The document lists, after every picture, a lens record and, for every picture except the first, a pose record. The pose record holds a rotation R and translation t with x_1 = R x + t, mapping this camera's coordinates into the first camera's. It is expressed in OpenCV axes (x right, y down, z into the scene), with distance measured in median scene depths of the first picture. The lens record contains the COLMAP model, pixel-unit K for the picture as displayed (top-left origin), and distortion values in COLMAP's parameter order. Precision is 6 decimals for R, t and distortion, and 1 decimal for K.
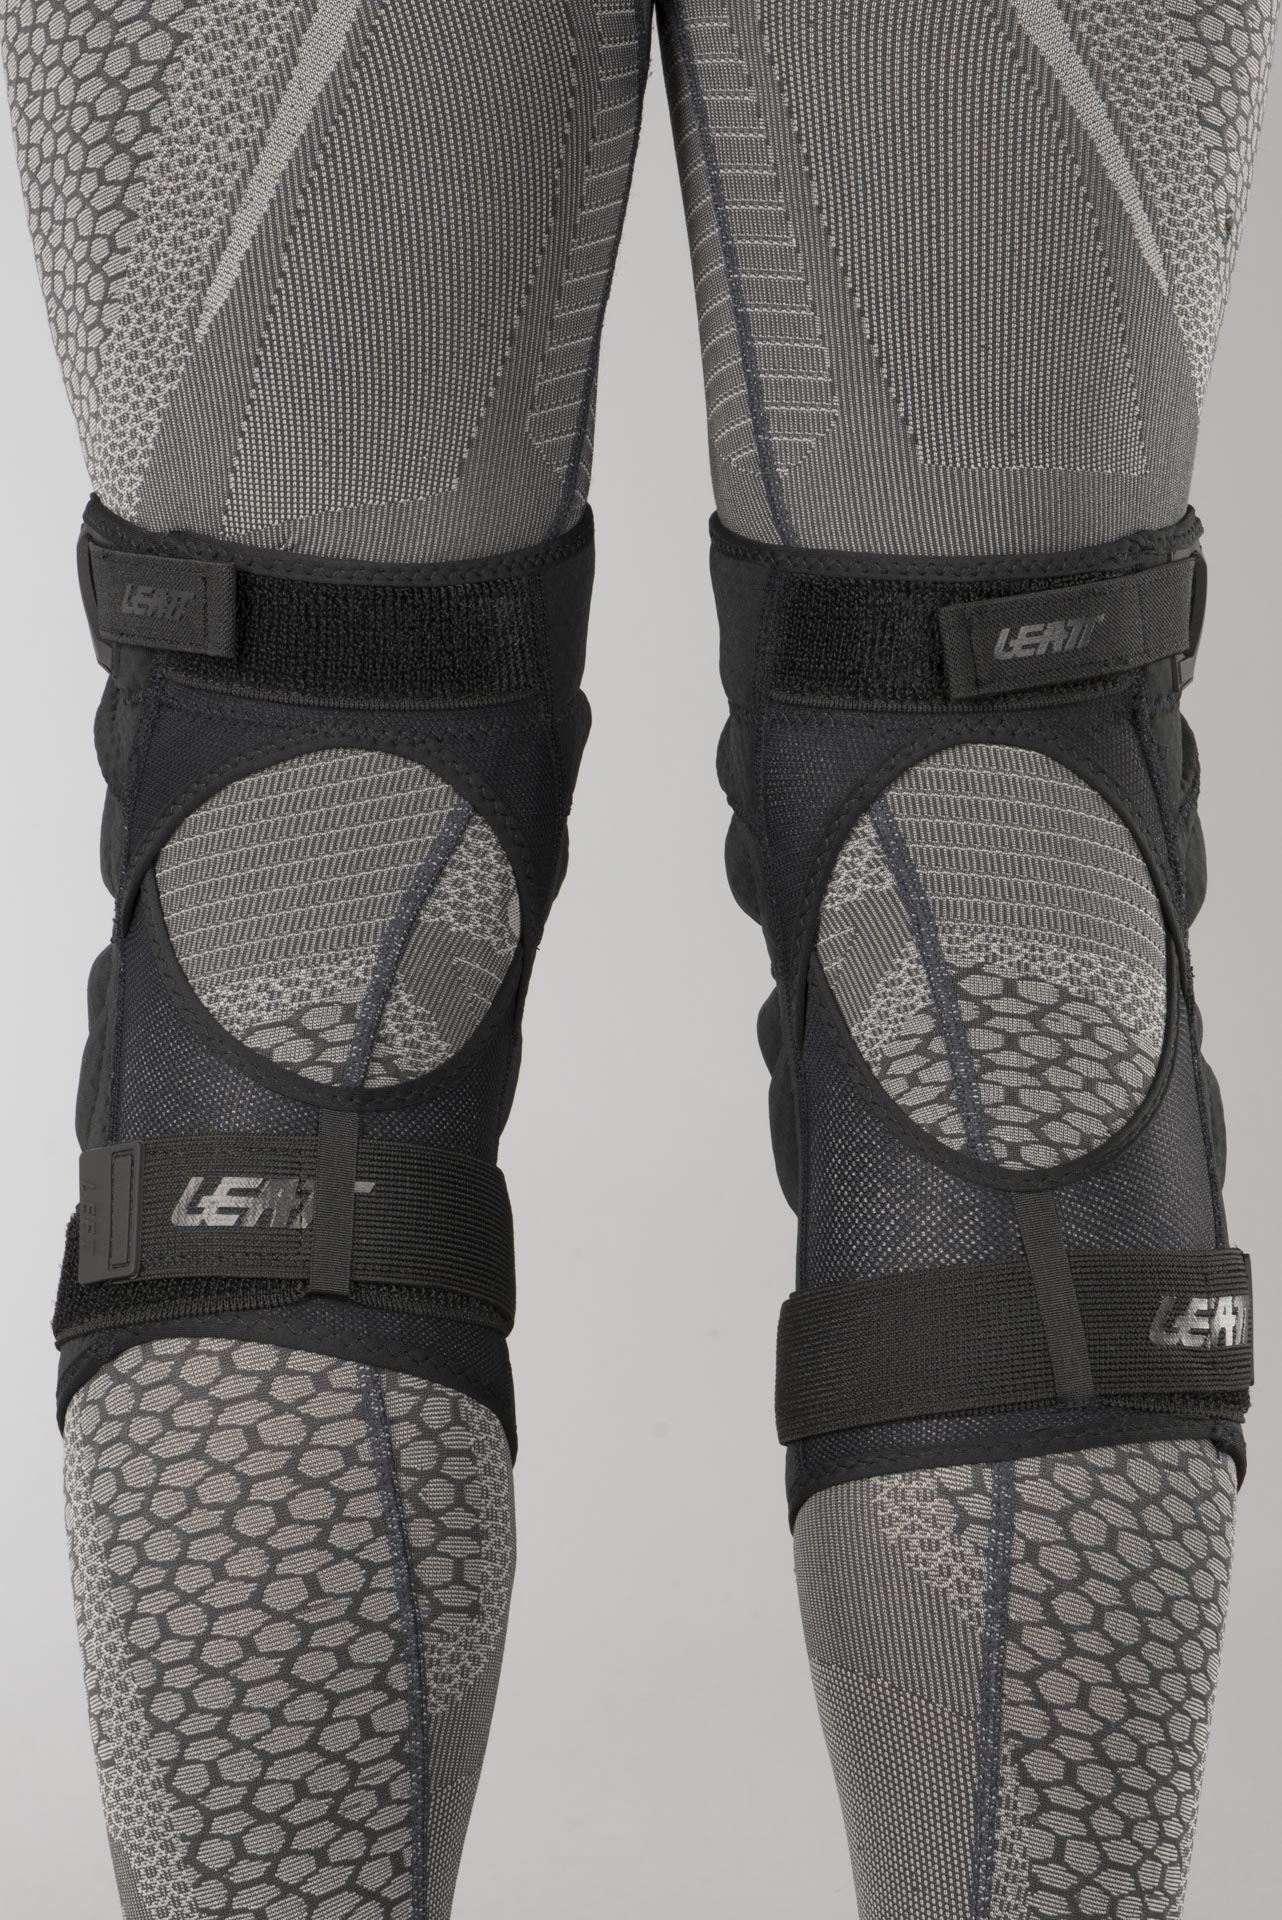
lens RADIAL K [[9126.3, 0, 639.5], [0, 9126.3, 960.0], [0, 0, 1]] dist [-0.173899, 0.000000]
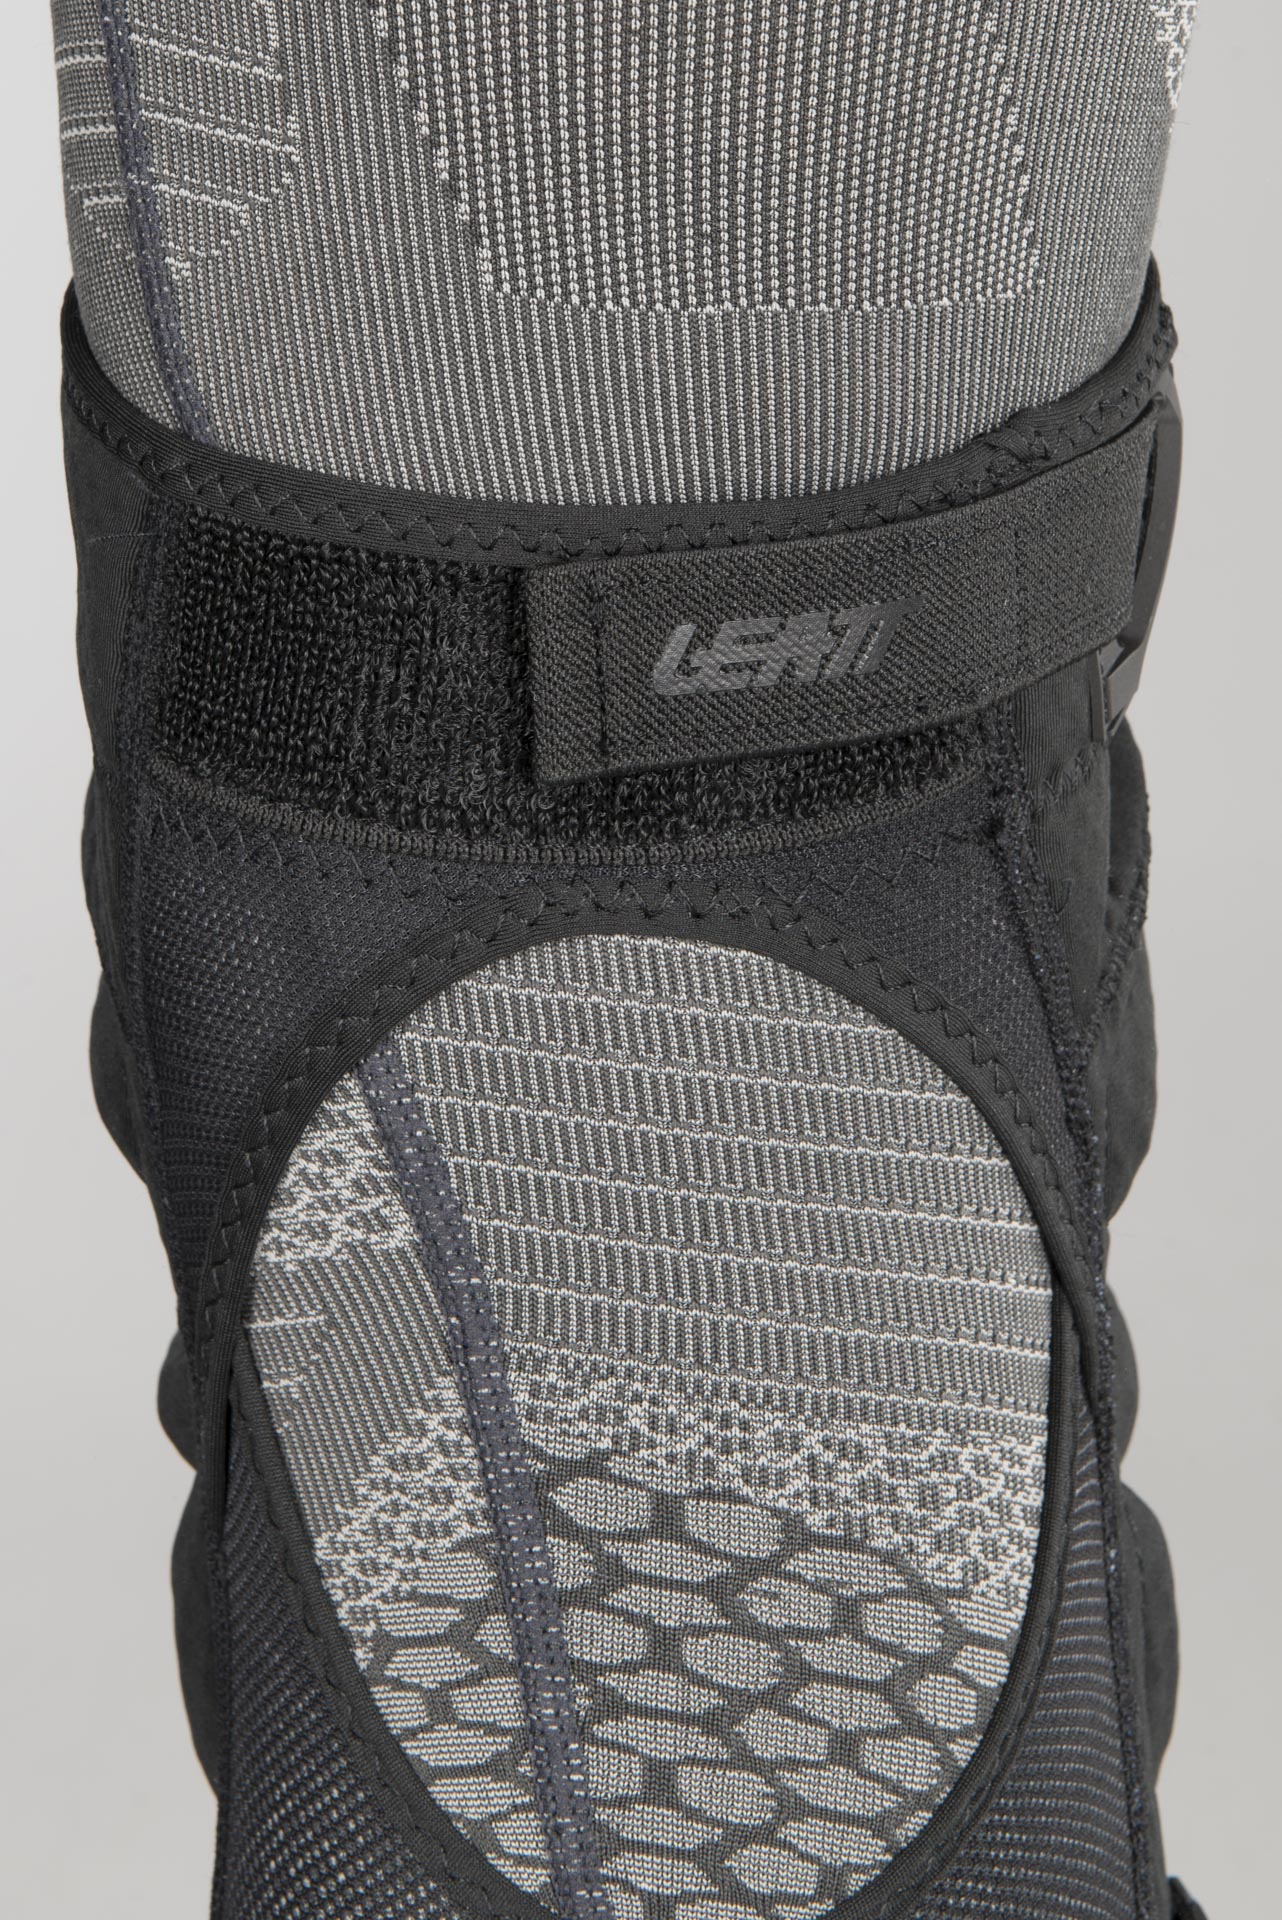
lens RADIAL K [[9126.3, 0, 643.1], [0, 9126.3, 959.8], [0, 0, 1]] dist [-0.173899, 0.000000]
pose [[0.999503, 0.029537, -0.011044, 0.043341], [-0.027466, 0.987482, 0.155320, -0.088929], [0.015494, -0.154940, 0.987802, 0.580550]]
